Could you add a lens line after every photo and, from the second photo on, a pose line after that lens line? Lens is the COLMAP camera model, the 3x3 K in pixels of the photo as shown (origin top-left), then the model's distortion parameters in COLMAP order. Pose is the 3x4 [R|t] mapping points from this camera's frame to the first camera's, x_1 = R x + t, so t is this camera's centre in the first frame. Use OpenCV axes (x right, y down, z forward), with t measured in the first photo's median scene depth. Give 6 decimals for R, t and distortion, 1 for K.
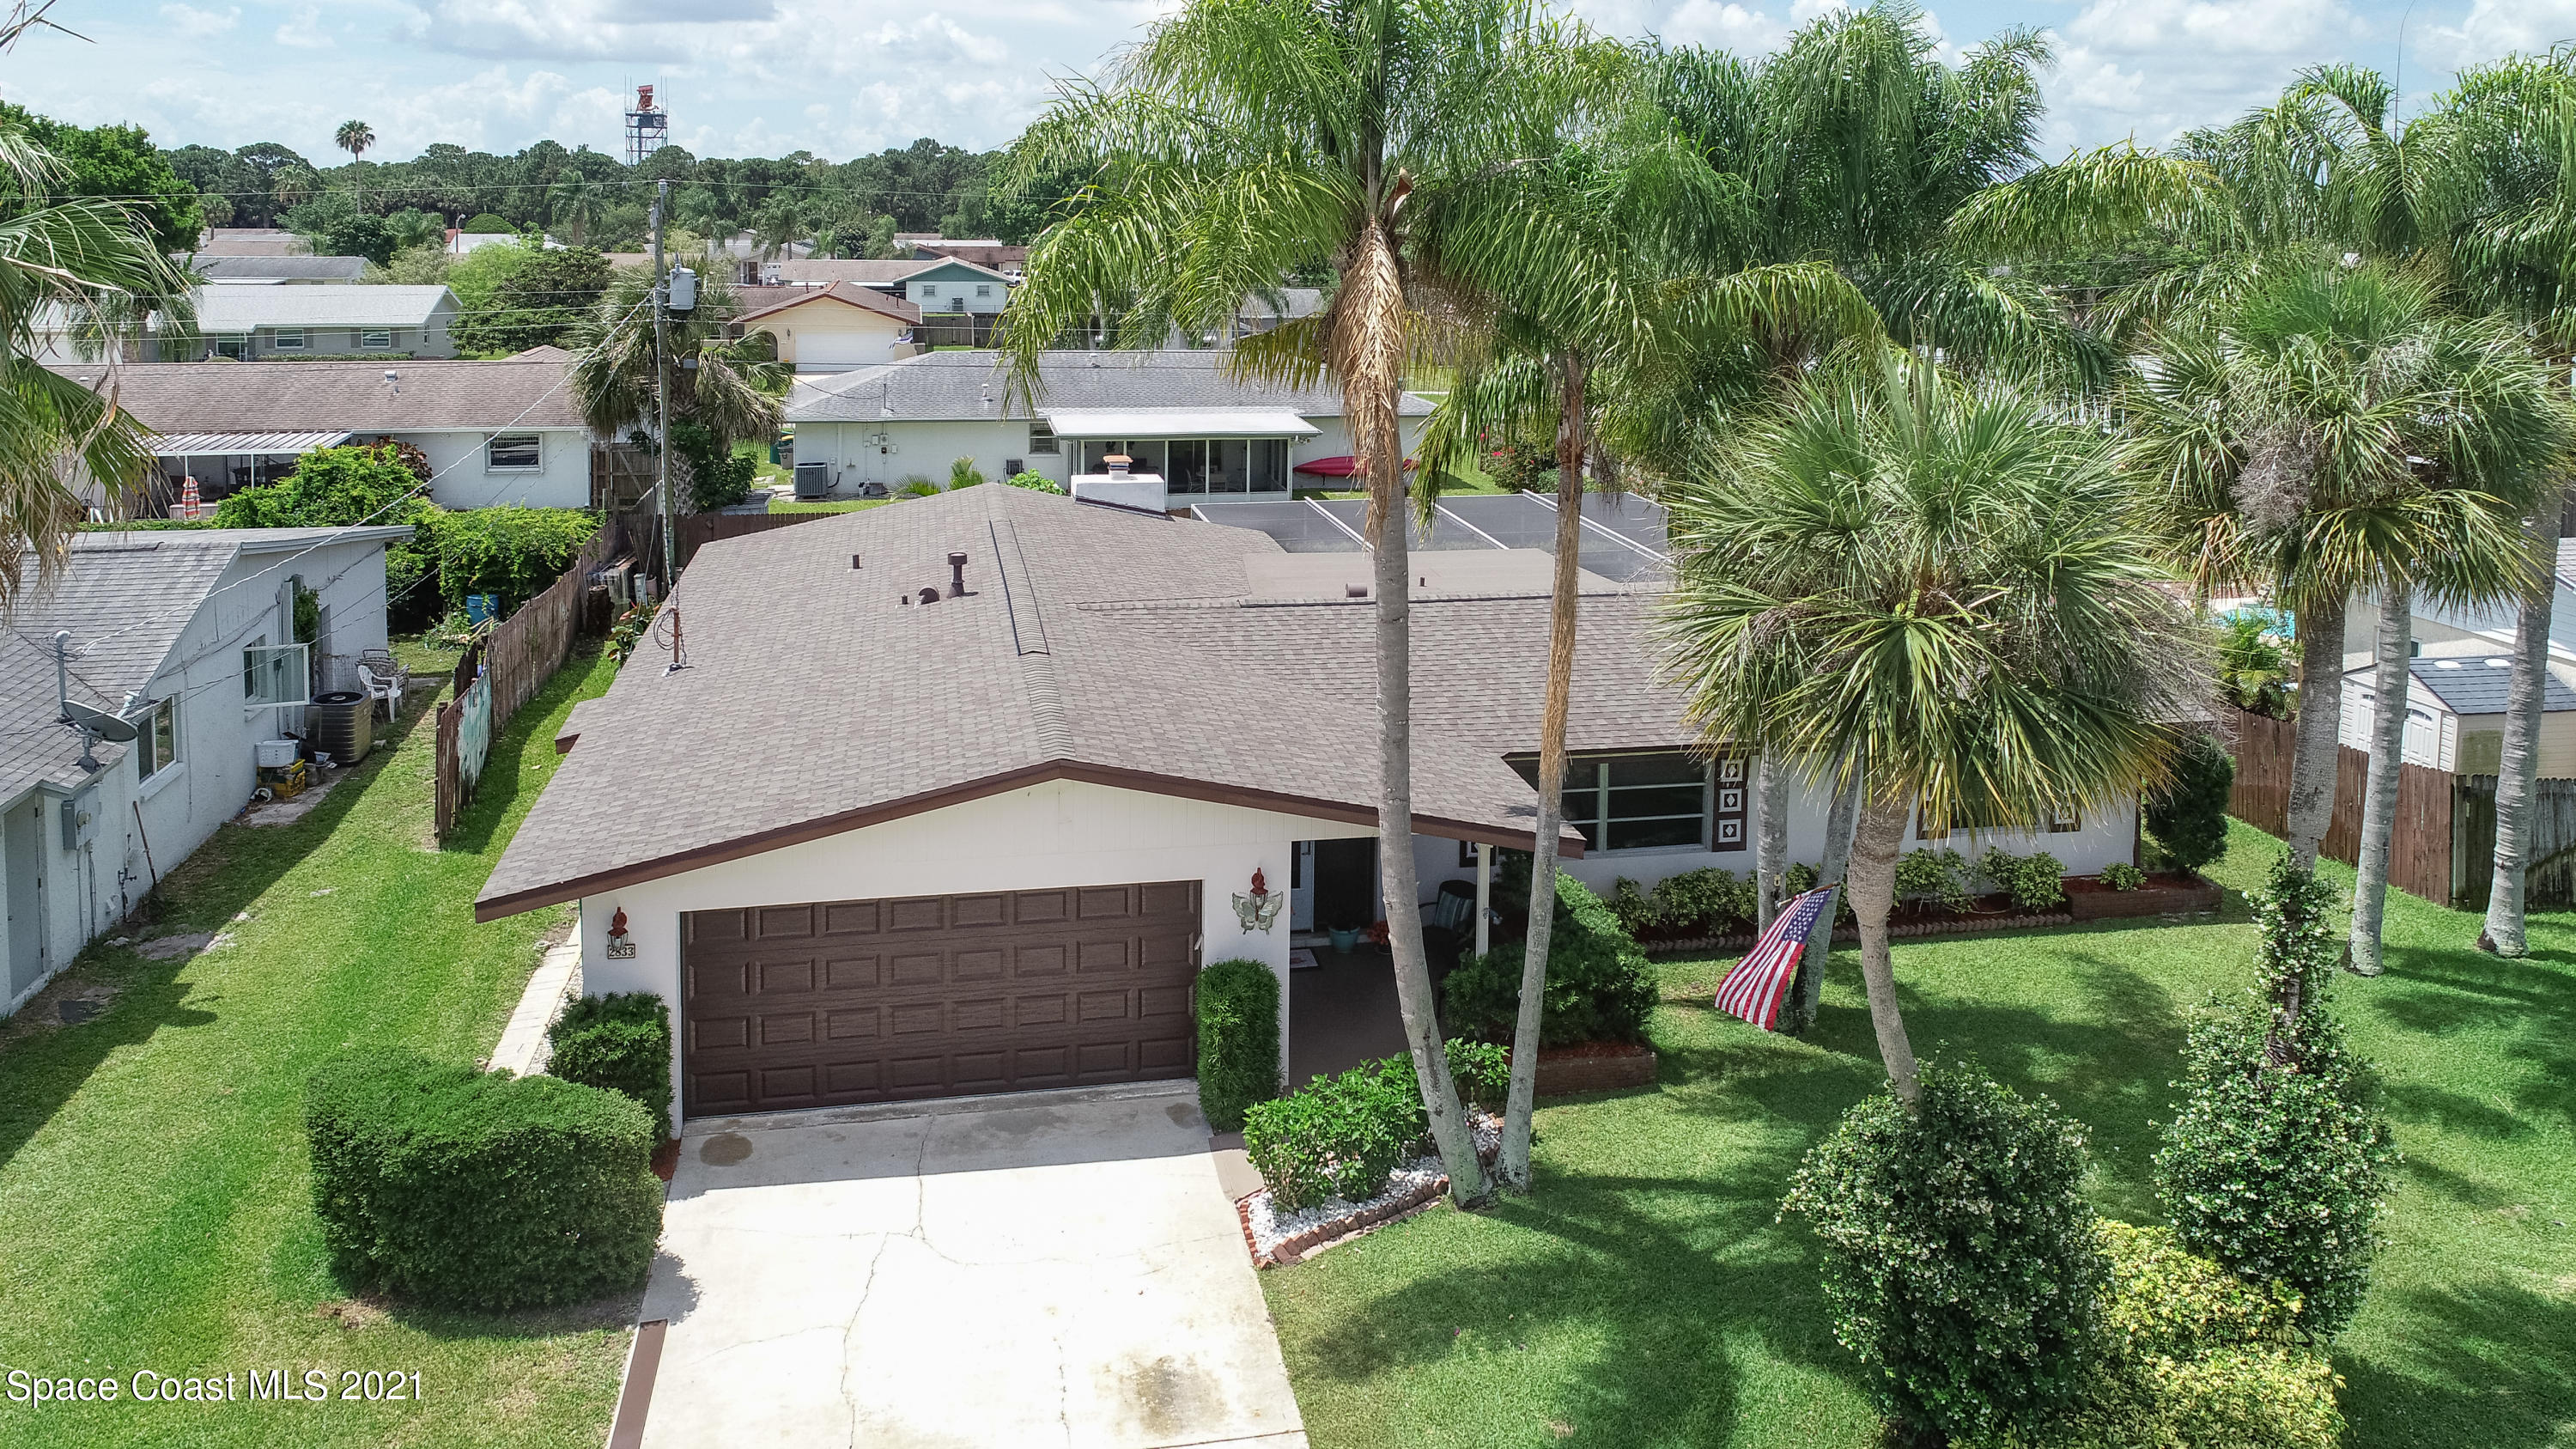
lens RADIAL K [[1869.8, 0, 1288.5], [0, 1869.8, 447.3], [0, 0, 1]] dist [-0.002792, -0.002038]
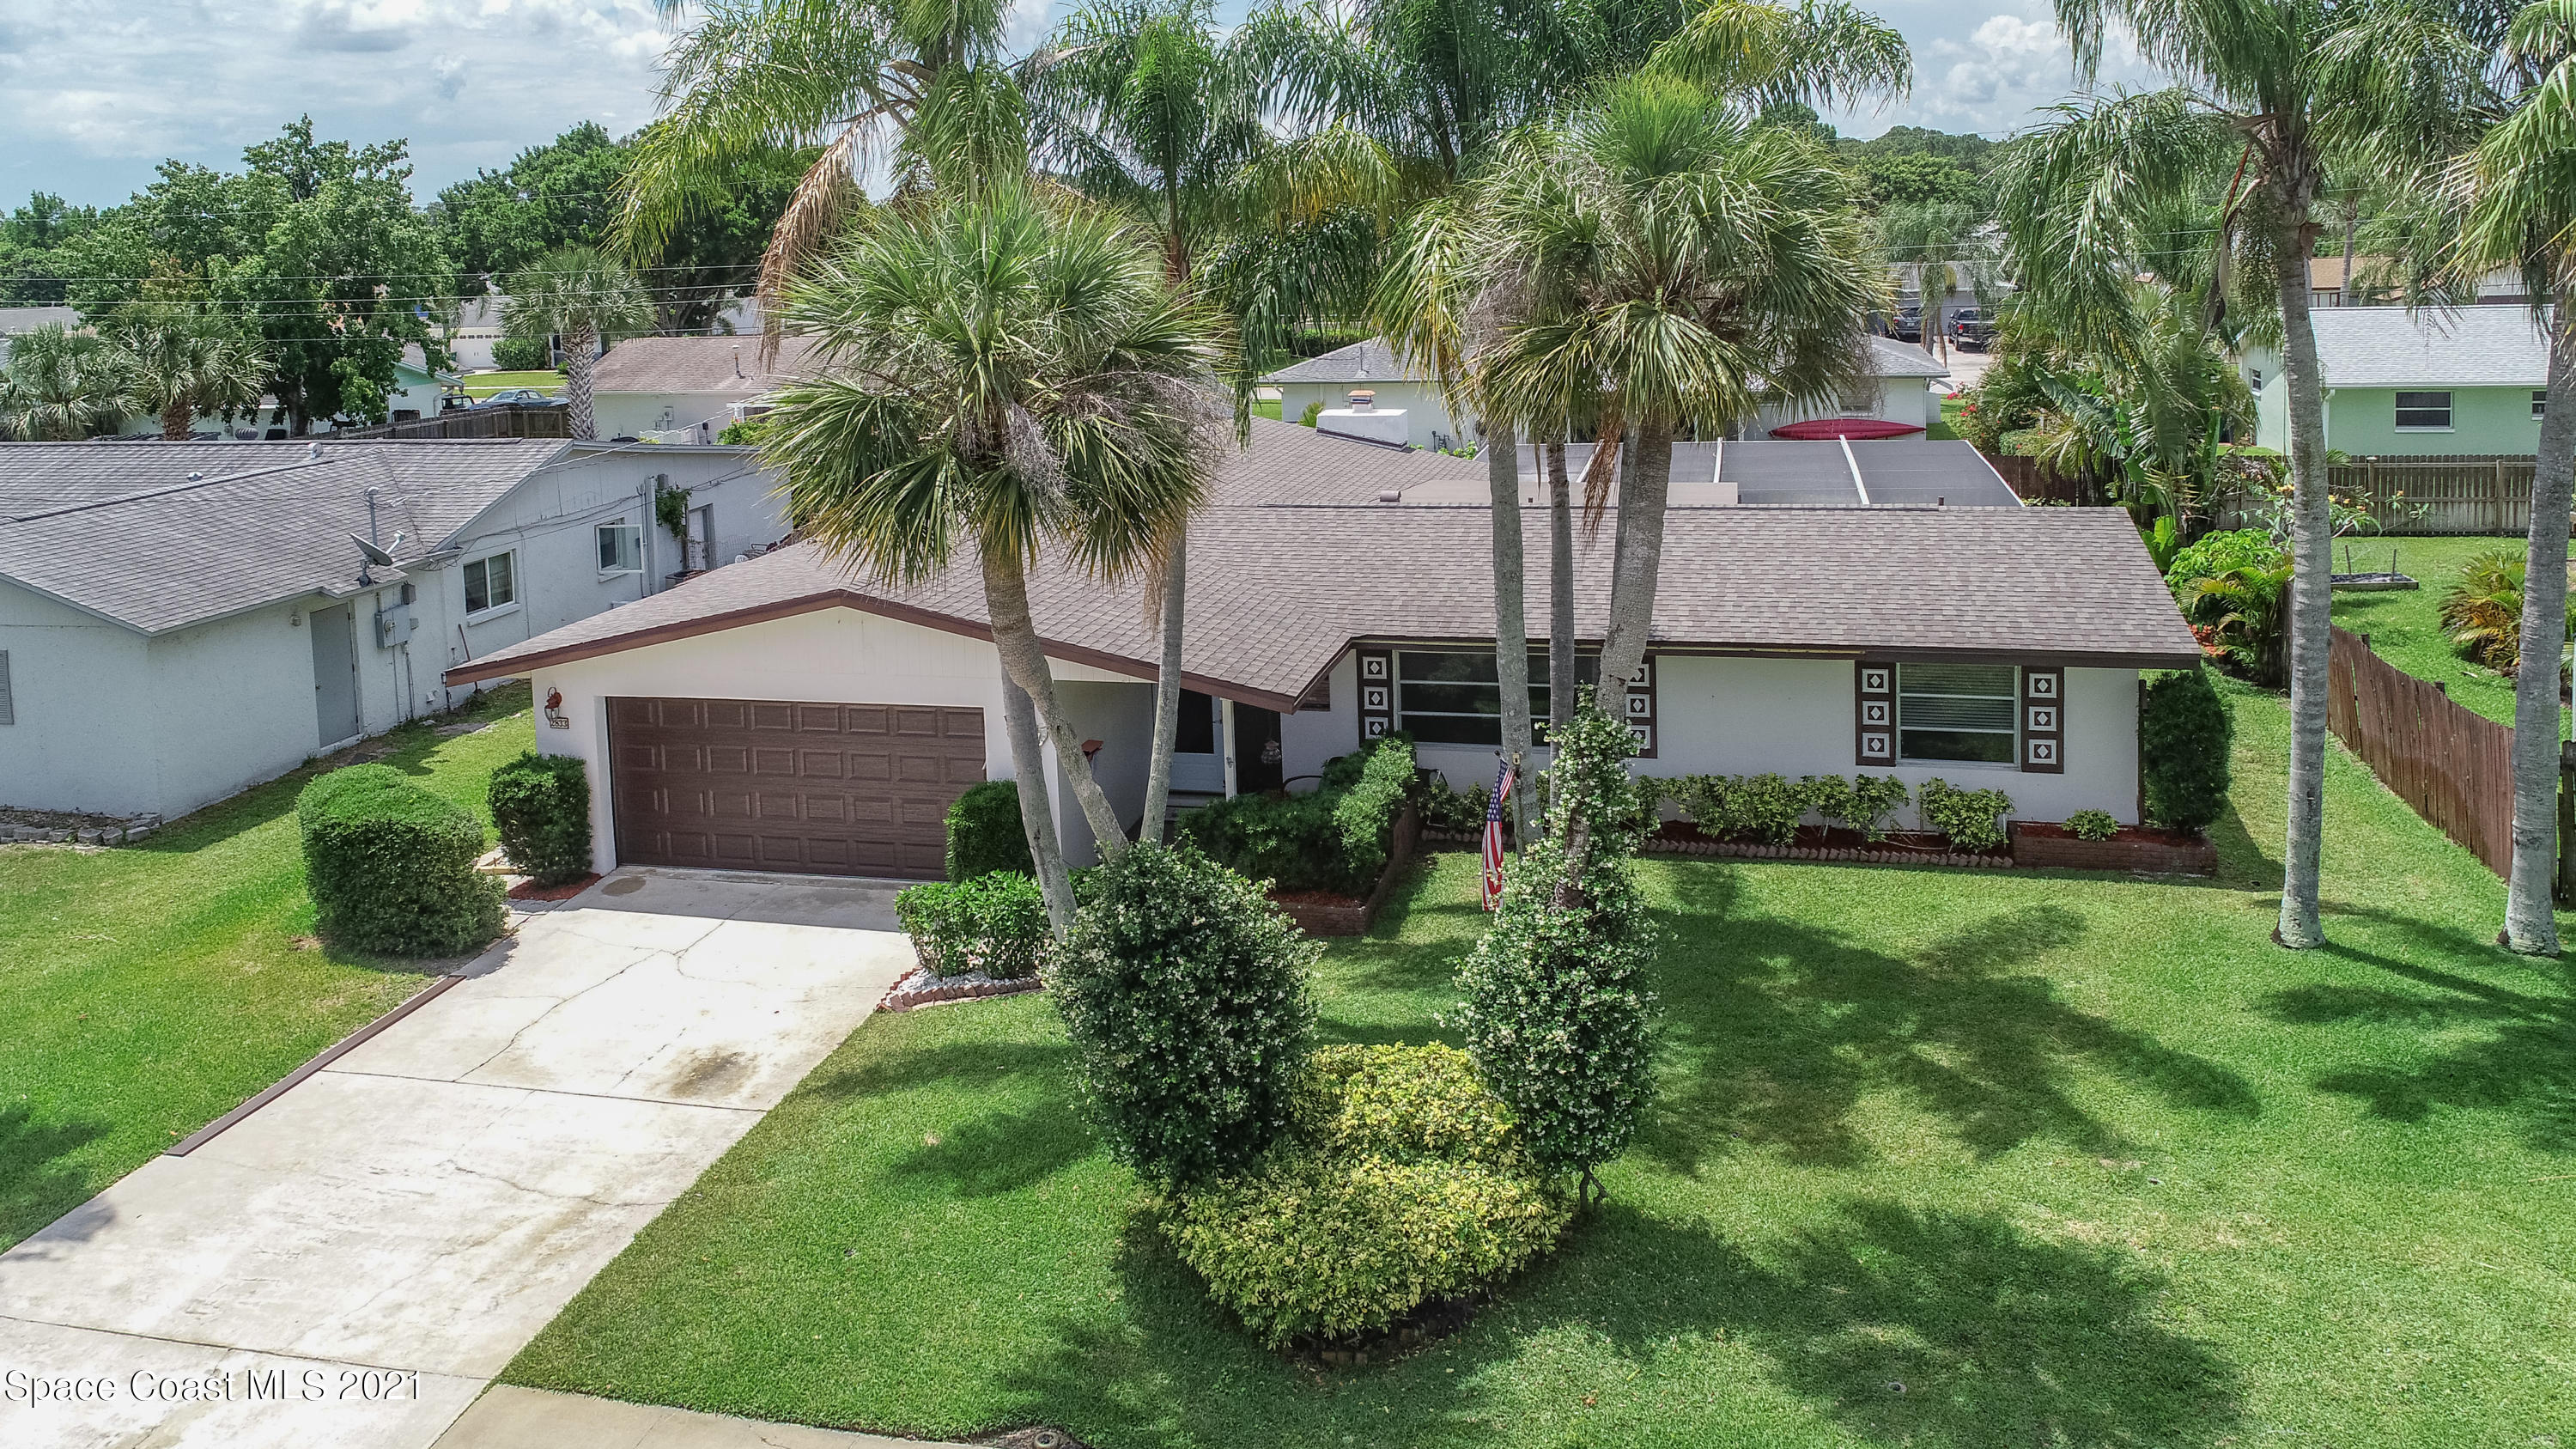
lens RADIAL K [[1896.2, 0, 1261.8], [0, 1896.2, 474.0], [0, 0, 1]] dist [-0.005518, 0.002181]
pose [[0.905268, 0.017201, -0.424494, 0.481538], [-0.011157, 0.999798, 0.016720, 0.053483], [0.424695, -0.010400, 0.905277, 0.017453]]
